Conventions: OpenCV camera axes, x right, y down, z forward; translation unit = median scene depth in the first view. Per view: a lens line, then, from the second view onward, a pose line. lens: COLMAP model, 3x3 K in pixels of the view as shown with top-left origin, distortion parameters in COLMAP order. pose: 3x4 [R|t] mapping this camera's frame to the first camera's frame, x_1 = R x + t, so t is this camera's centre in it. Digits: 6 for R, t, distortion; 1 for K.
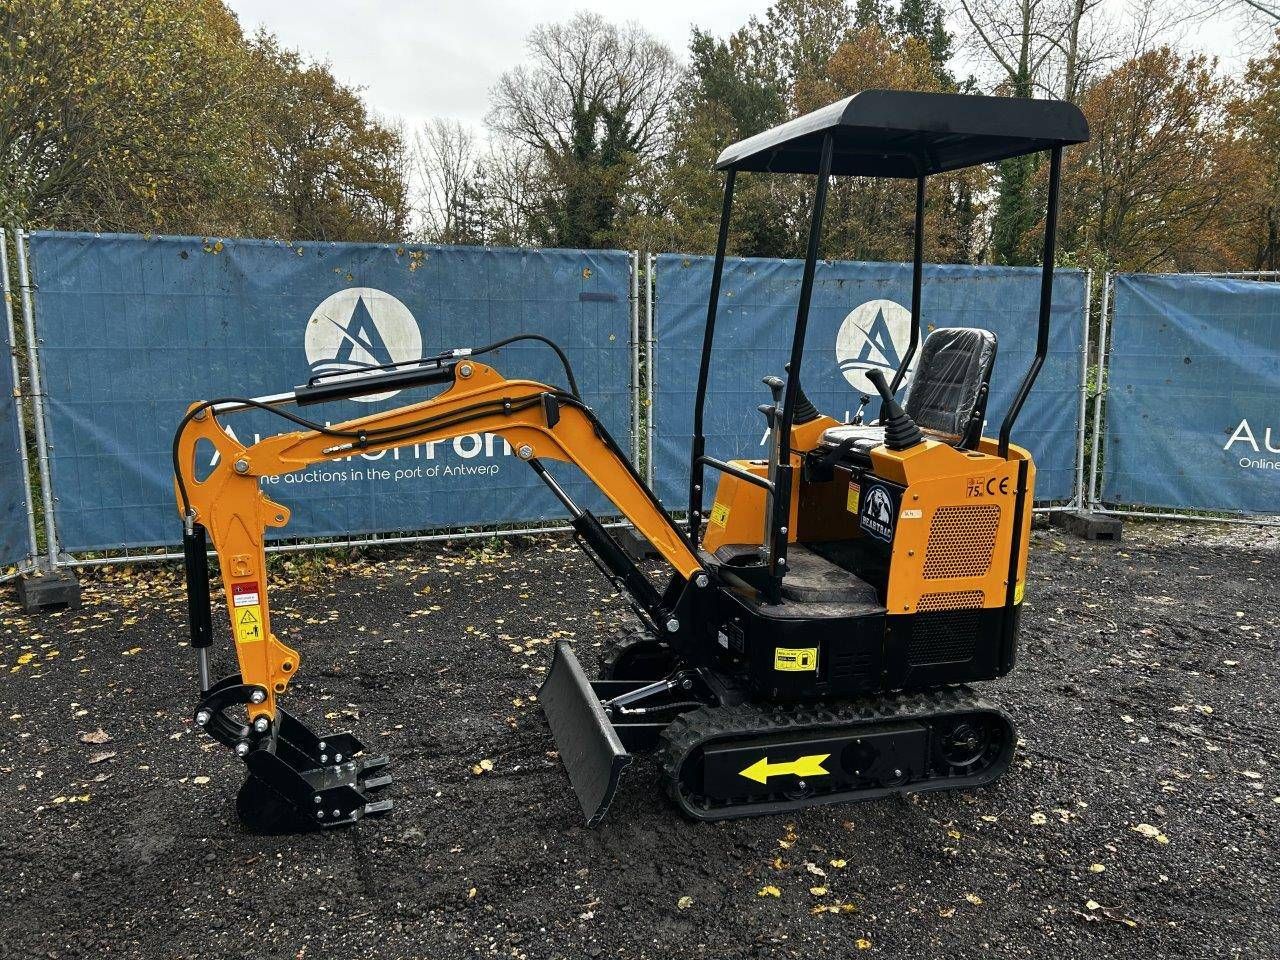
lens RADIAL K [[960.7, 0, 644.8], [0, 960.7, 474.2], [0, 0, 1]] dist [0.067836, -0.076157]
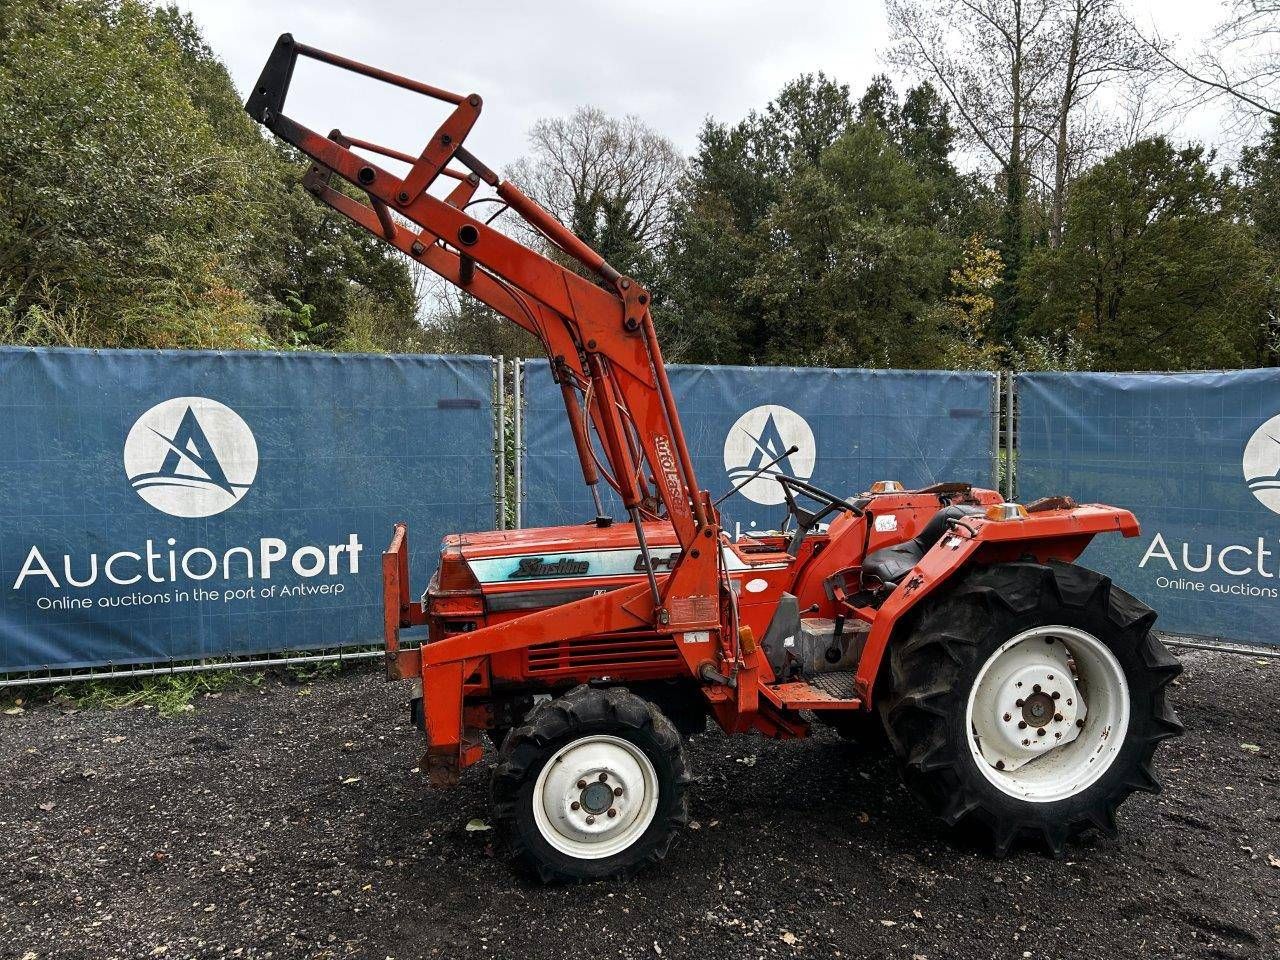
lens RADIAL K [[959.5, 0, 644.6], [0, 959.5, 474.6], [0, 0, 1]] dist [0.039738, 0.002300]
pose [[0.999879, 0.001573, -0.015501, 0.125577], [-0.002818, 0.996744, -0.080583, -0.033641], [0.015324, 0.080616, 0.996627, 0.060922]]
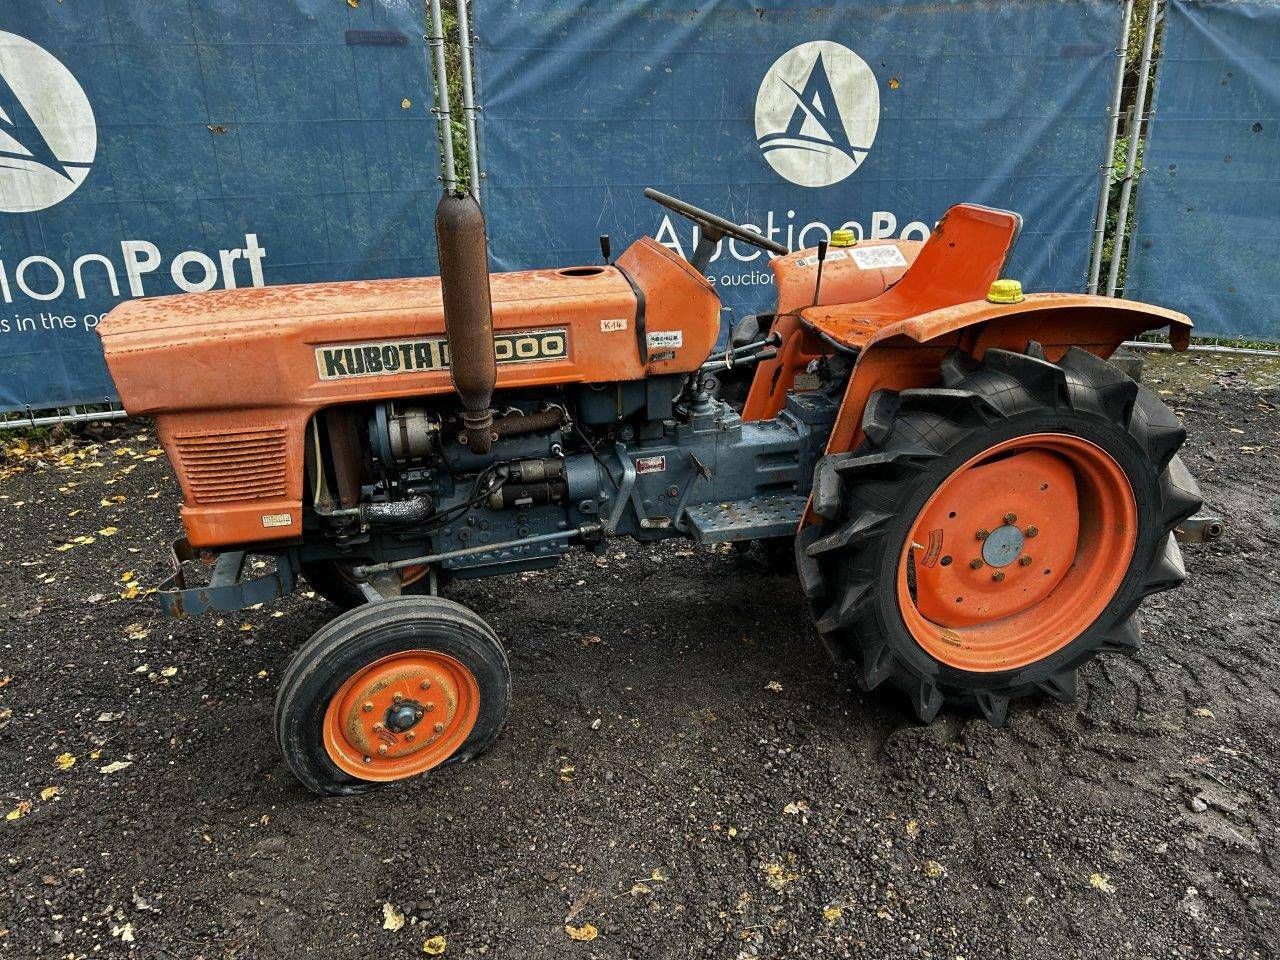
lens RADIAL K [[967.5, 0, 646.8], [0, 967.5, 474.4], [0, 0, 1]] dist [0.042275, -0.041206]
pose [[0.999814, -0.012602, -0.014597, 0.119257], [0.015422, 0.976946, 0.212927, -0.028009], [0.011577, -0.213112, 0.976959, 0.244036]]
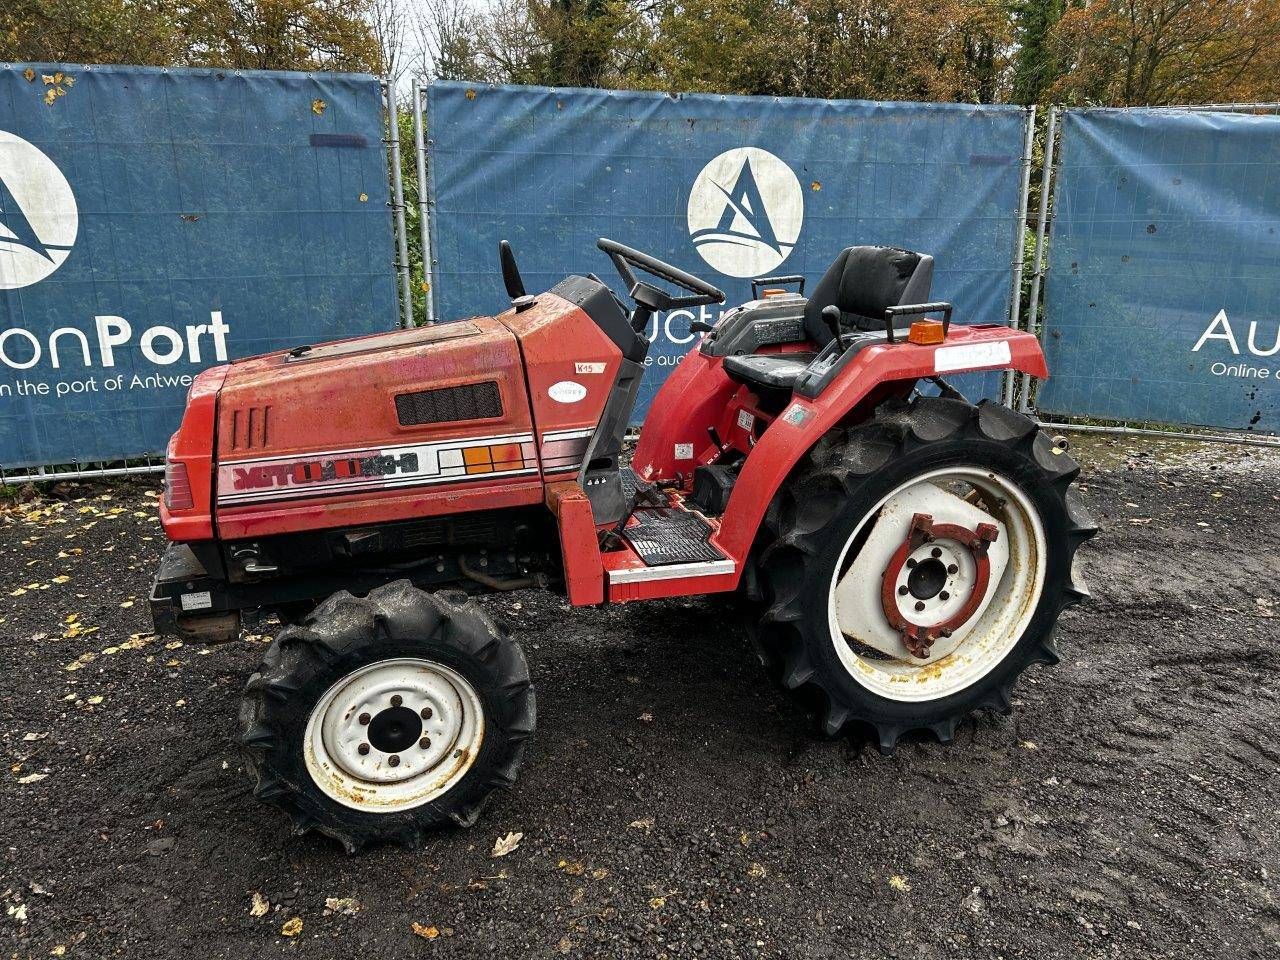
lens RADIAL K [[960.7, 0, 644.8], [0, 960.7, 474.2], [0, 0, 1]] dist [0.067836, -0.076157]
pose [[0.999901, -0.000492, -0.014082, 0.163301], [0.002268, 0.991981, 0.126364, -0.022174], [0.013907, -0.126383, 0.991884, 0.203877]]
